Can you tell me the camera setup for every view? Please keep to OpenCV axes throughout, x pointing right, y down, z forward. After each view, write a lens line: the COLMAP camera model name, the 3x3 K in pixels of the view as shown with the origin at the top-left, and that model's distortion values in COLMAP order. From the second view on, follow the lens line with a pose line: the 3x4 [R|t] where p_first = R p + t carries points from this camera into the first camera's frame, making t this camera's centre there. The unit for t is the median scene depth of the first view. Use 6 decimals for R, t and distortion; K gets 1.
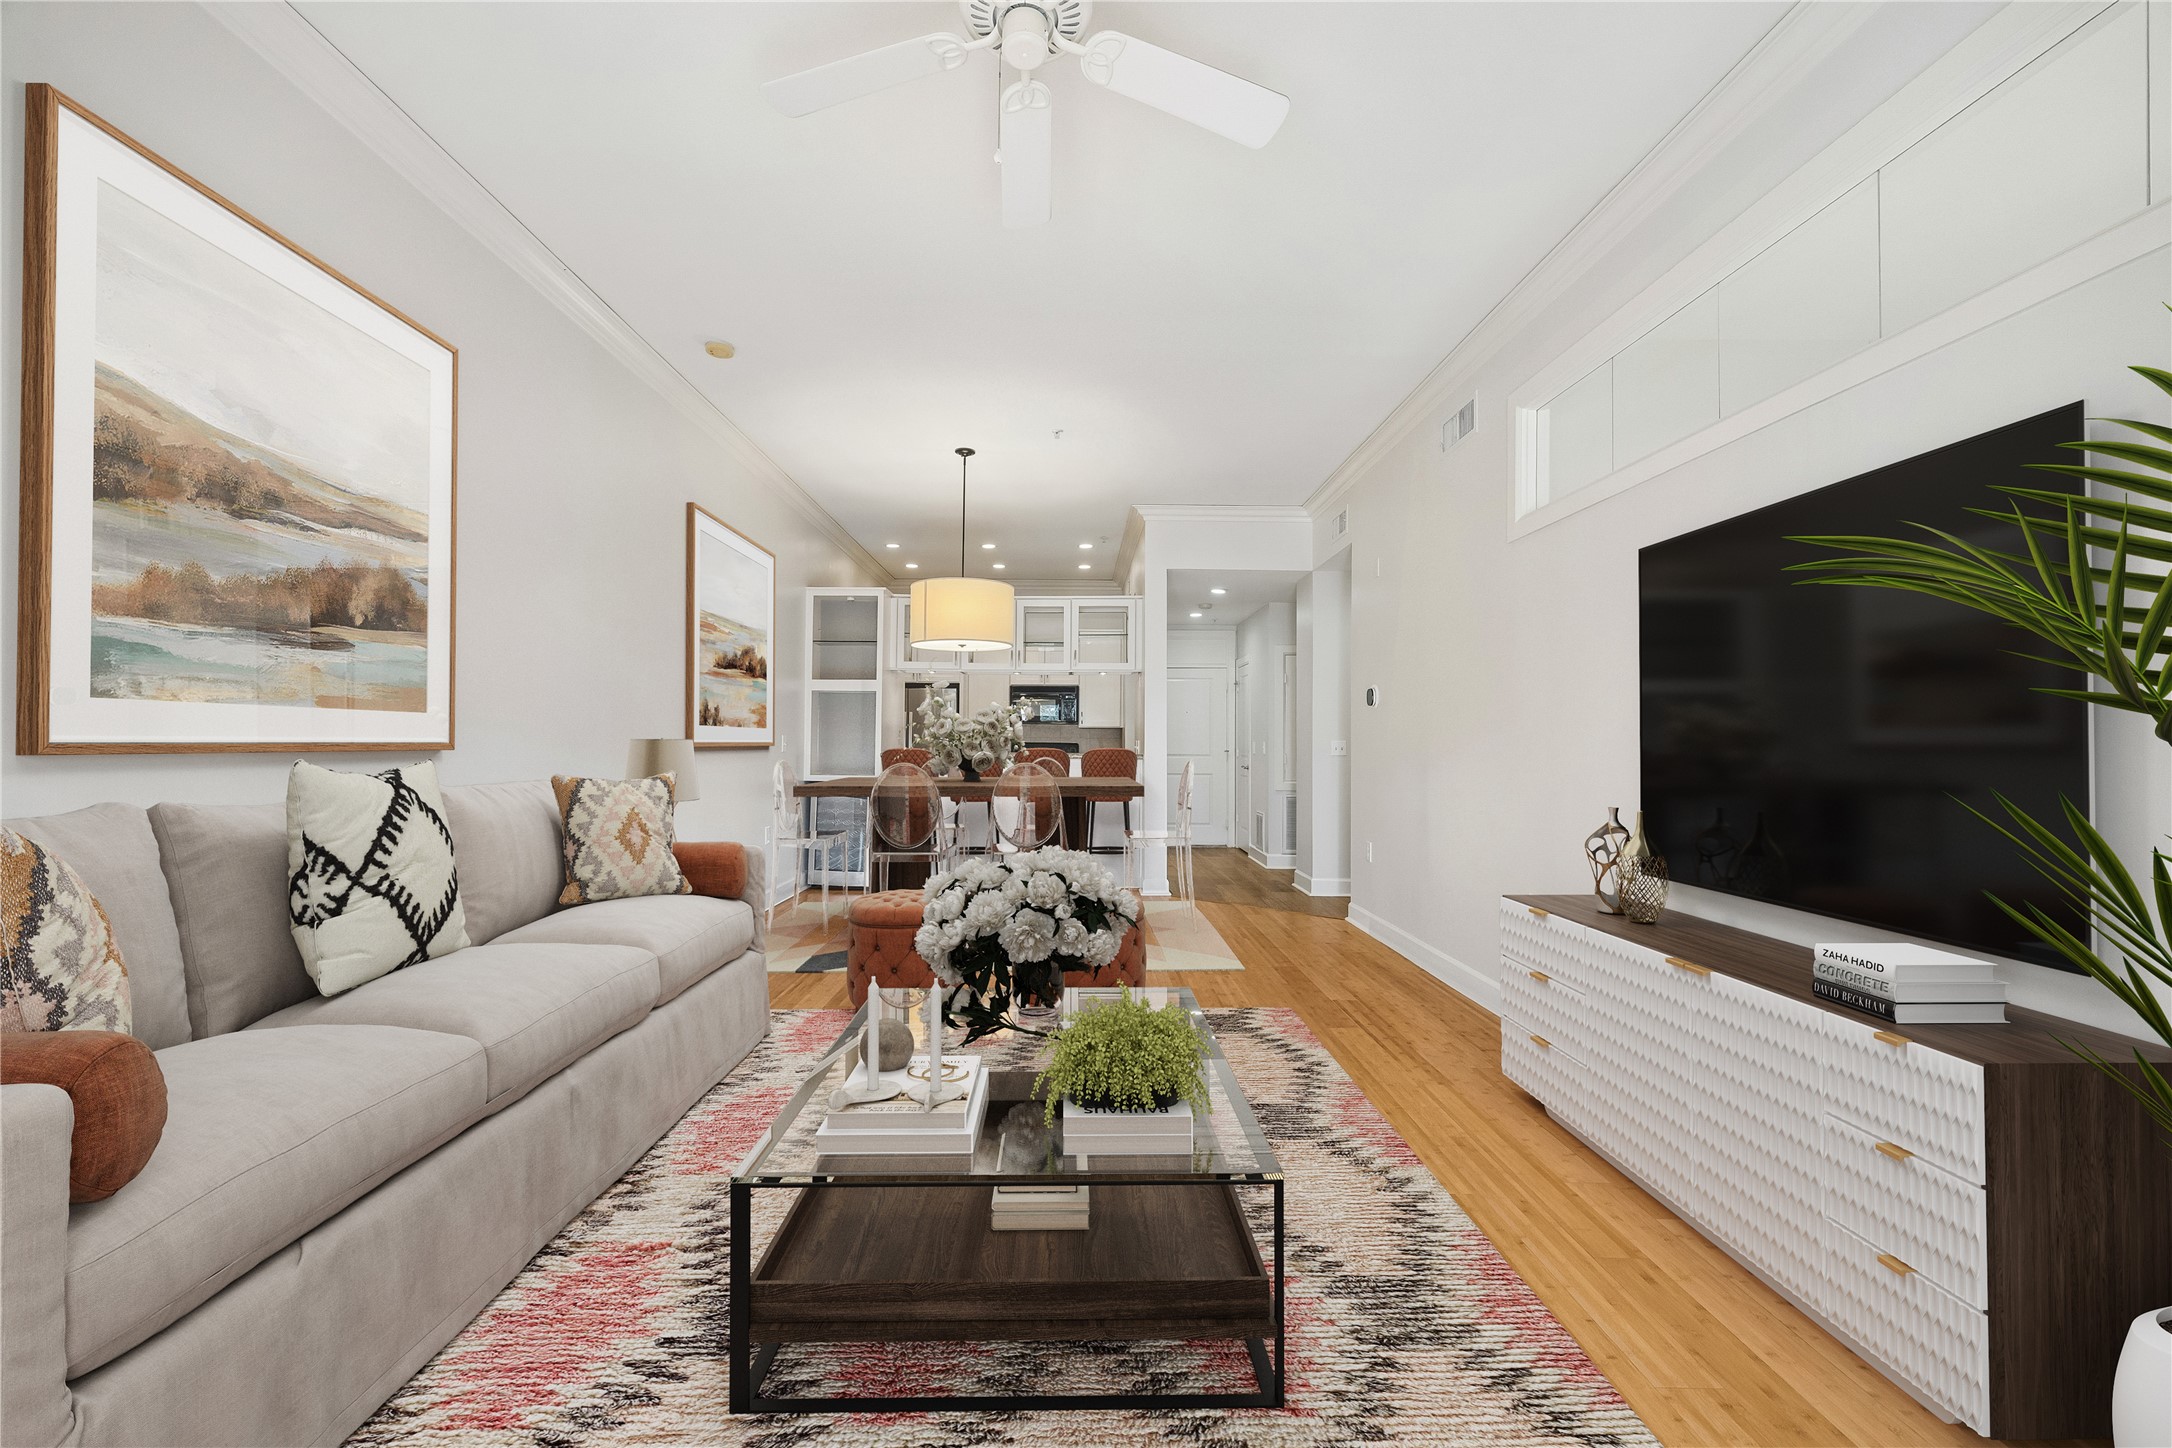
lens RADIAL K [[845.8, 0, 1091.7], [0, 845.8, 735.2], [0, 0, 1]] dist [0.000838, 0.000526]
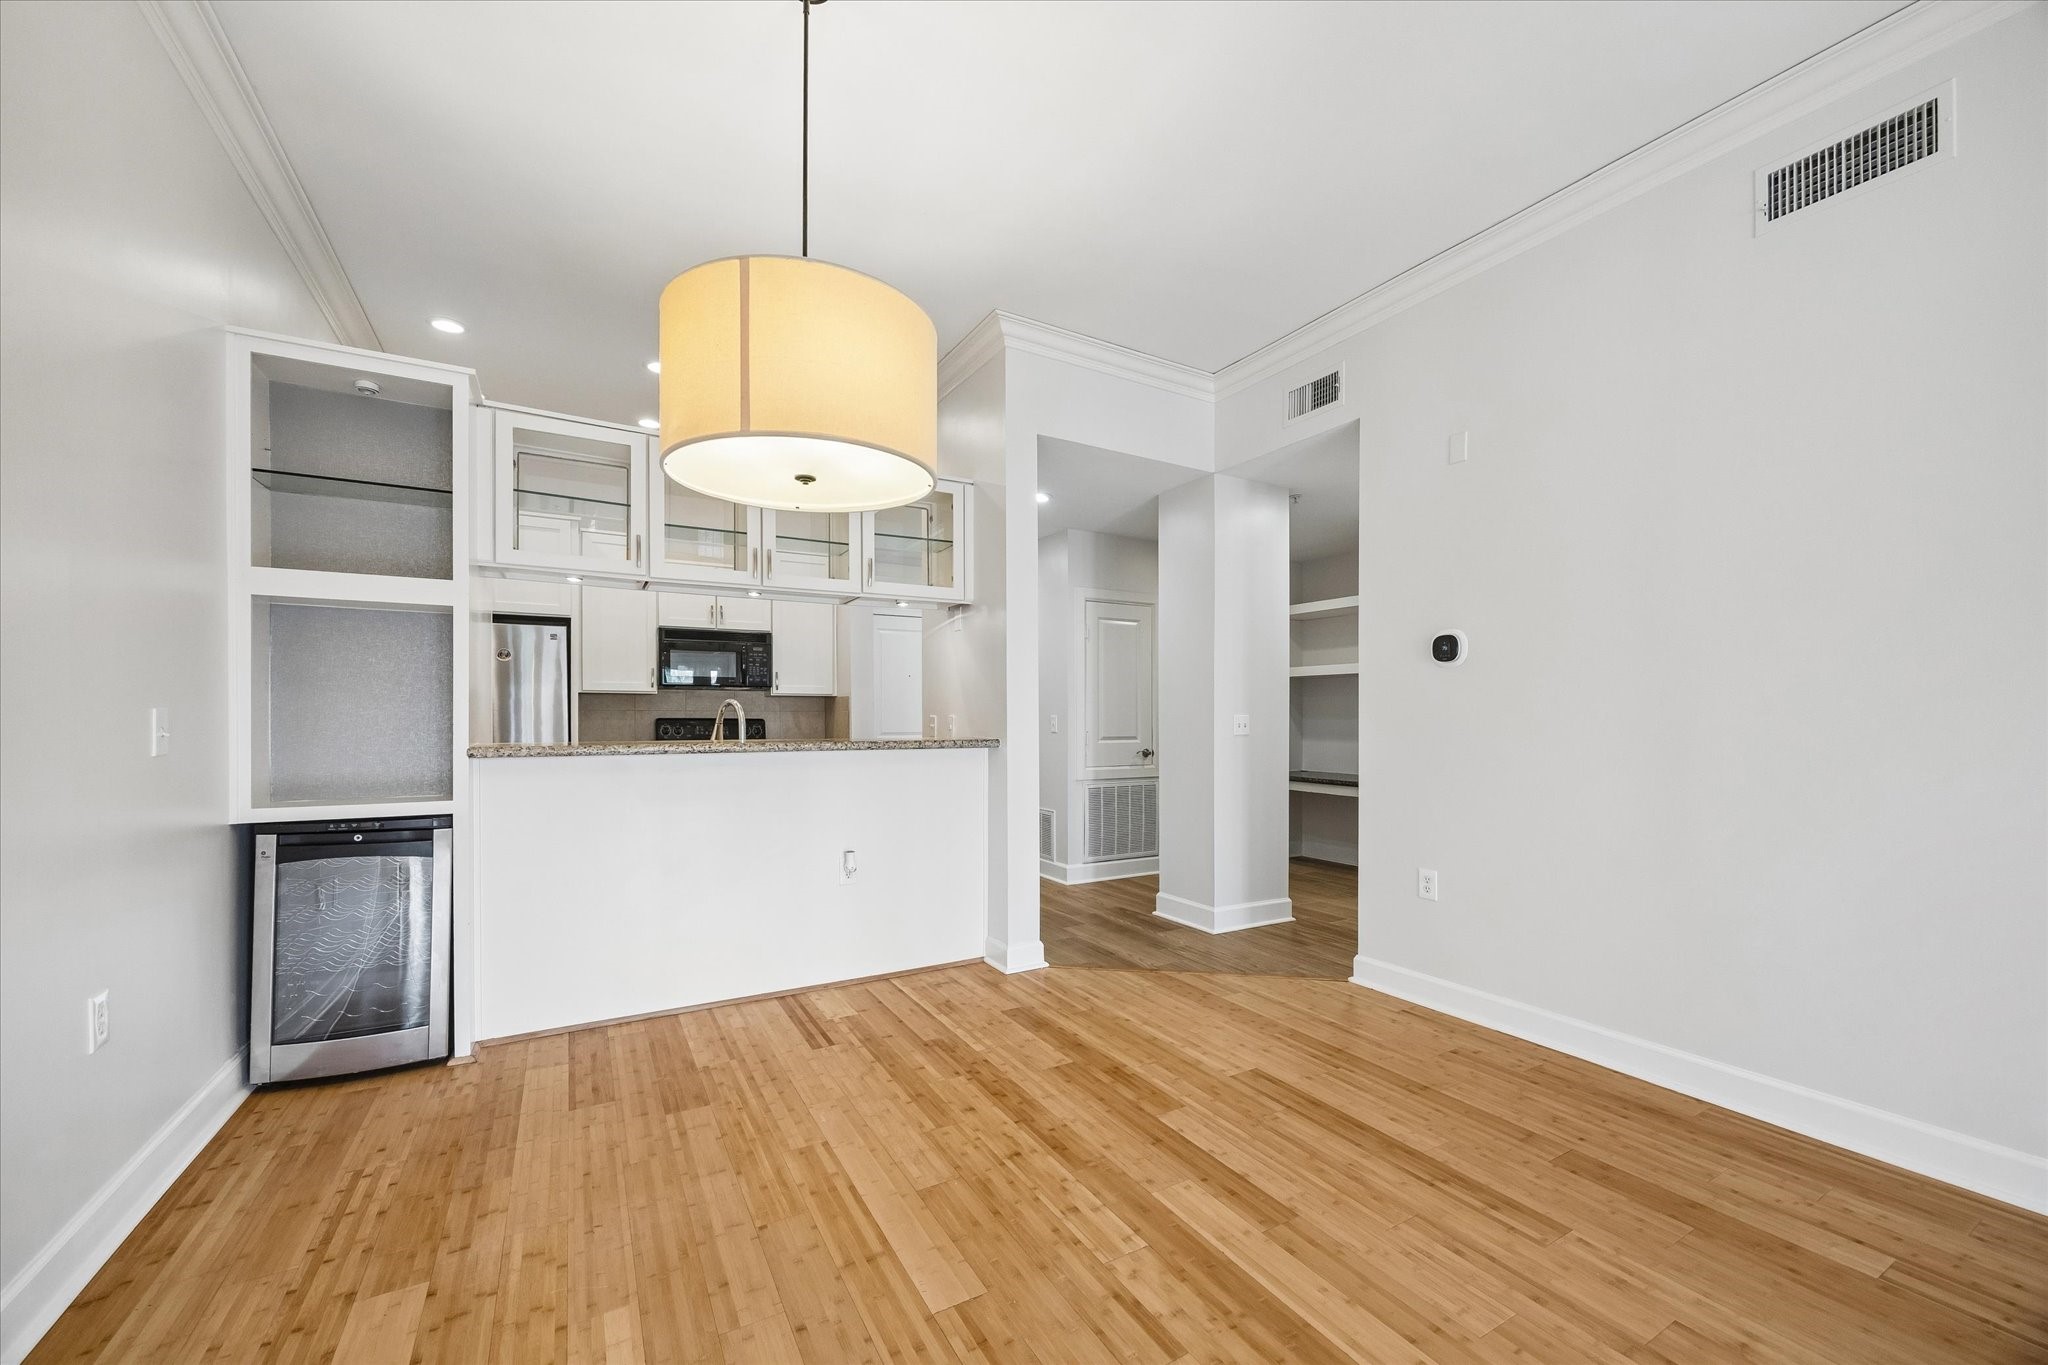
lens RADIAL K [[797.5, 0, 1029.4], [0, 797.5, 693.1], [0, 0, 1]] dist [0.000838, 0.000526]
pose [[0.877490, 0.003050, 0.479584, -0.178905], [0.004826, 0.999873, -0.015188, 0.000258], [-0.479570, 0.015642, 0.877364, 0.456286]]
